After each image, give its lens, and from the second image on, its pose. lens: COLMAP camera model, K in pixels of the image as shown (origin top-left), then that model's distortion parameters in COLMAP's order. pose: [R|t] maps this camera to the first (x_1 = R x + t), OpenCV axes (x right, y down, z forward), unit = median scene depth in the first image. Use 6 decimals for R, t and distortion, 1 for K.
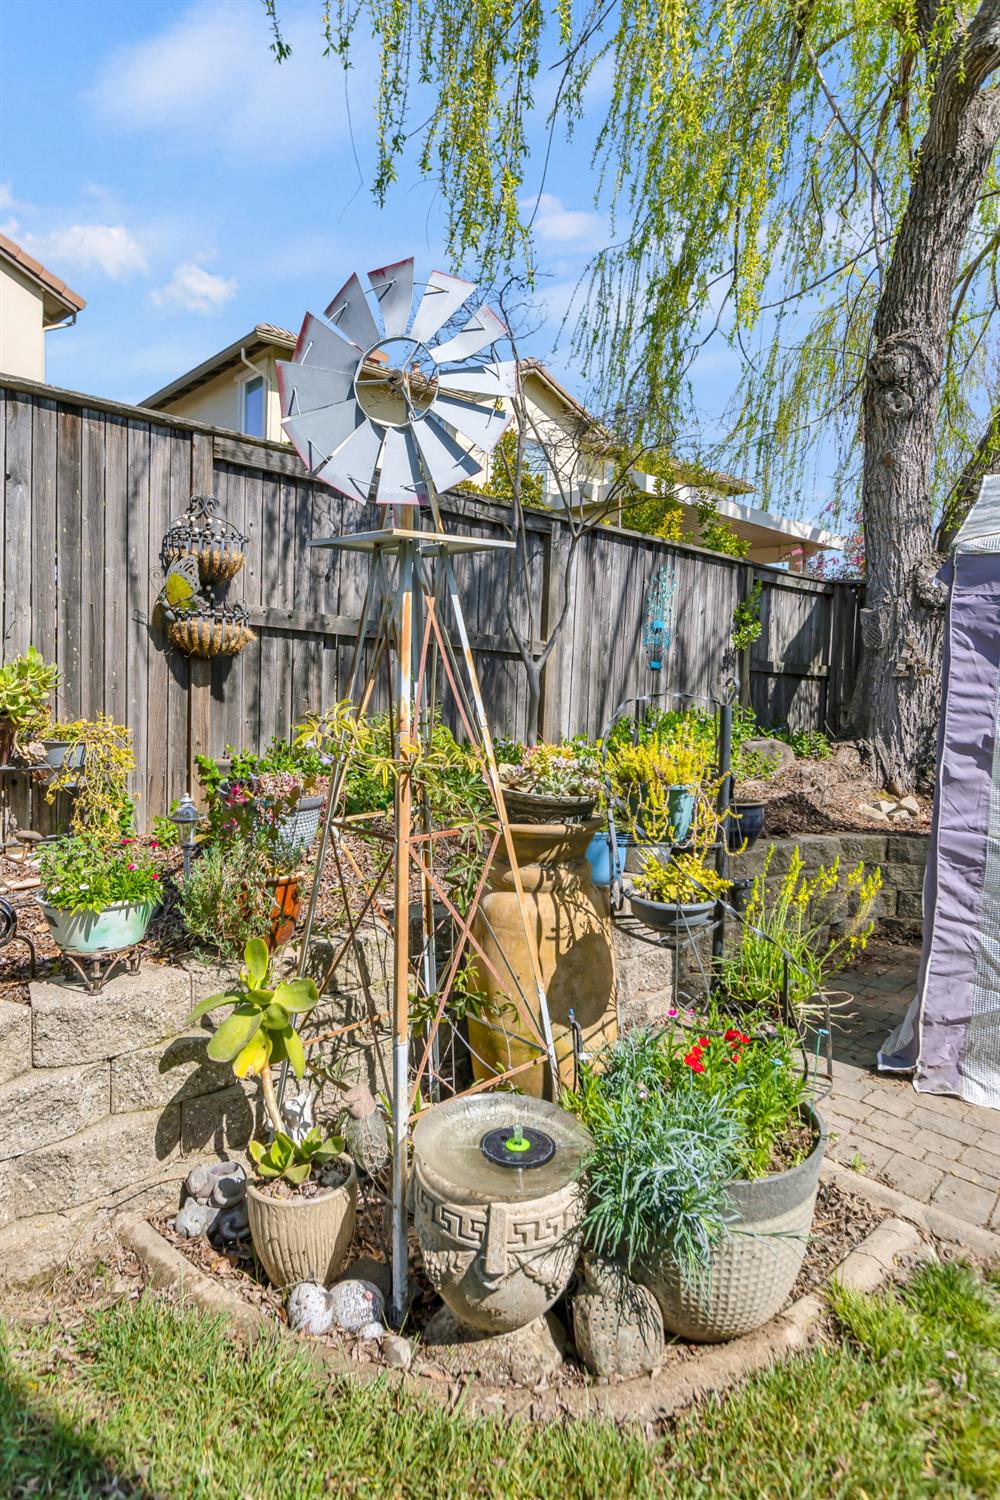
lens RADIAL K [[1017.9, 0, 496.5], [0, 1017.9, 748.3], [0, 0, 1]] dist [0.004728, 0.000032]
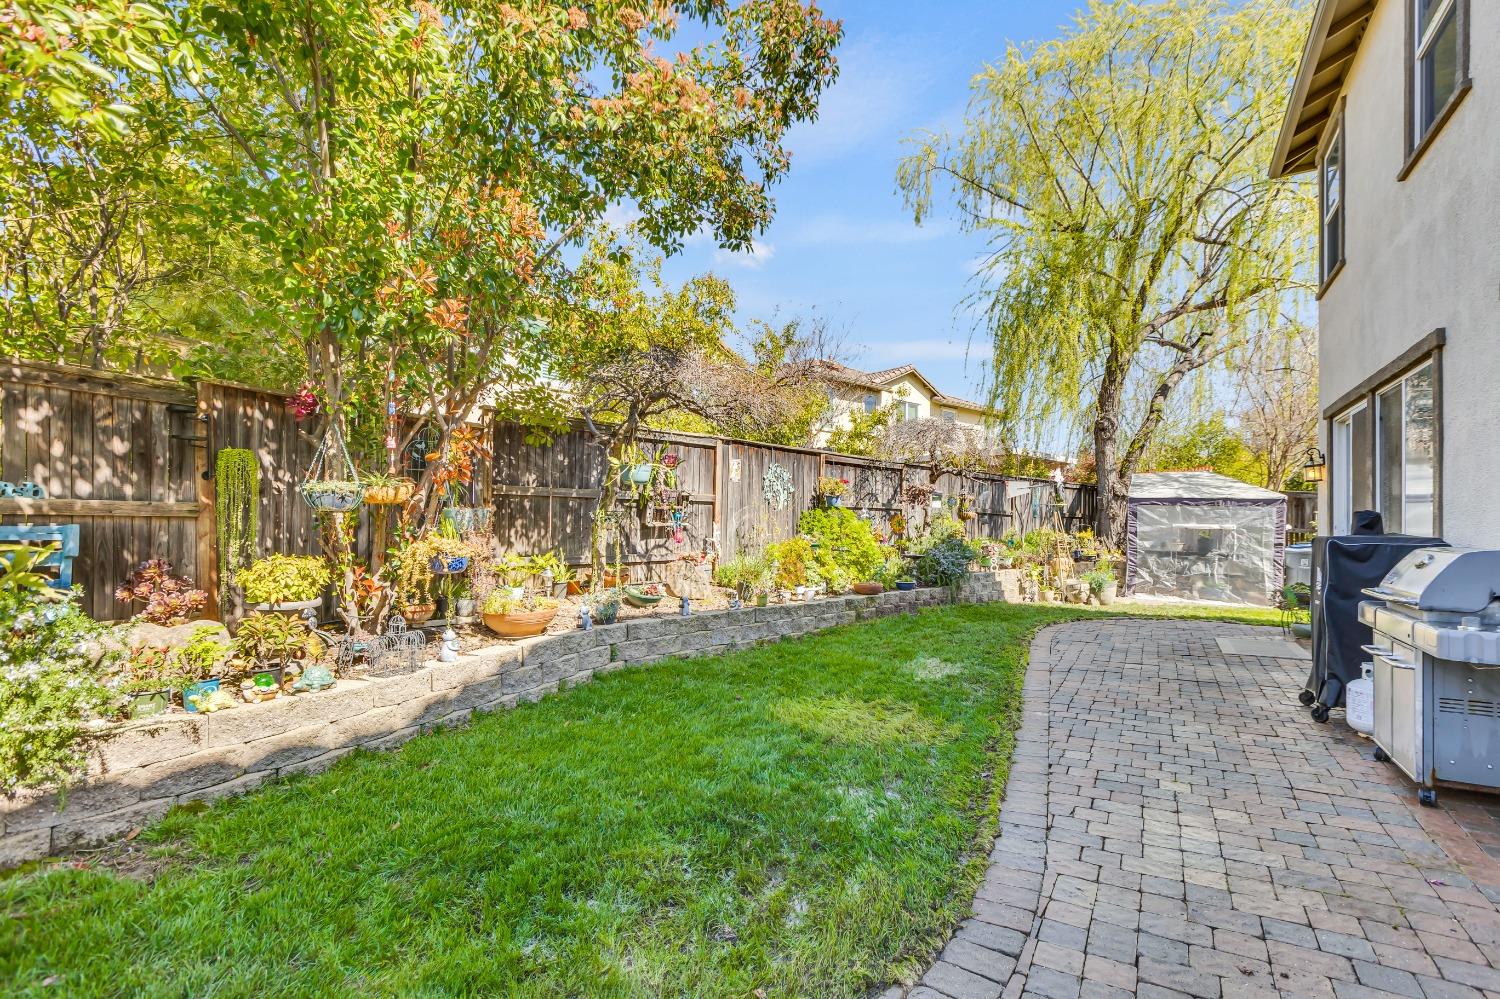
lens RADIAL K [[689.0, 0, 755.4], [0, 689.0, 505.9], [0, 0, 1]] dist [0.000172, -0.001907]
pose [[0.997649, -0.018667, -0.065936, -0.589611], [0.013574, 0.996949, -0.076867, 0.046162], [0.067170, 0.075791, 0.994859, -1.270668]]
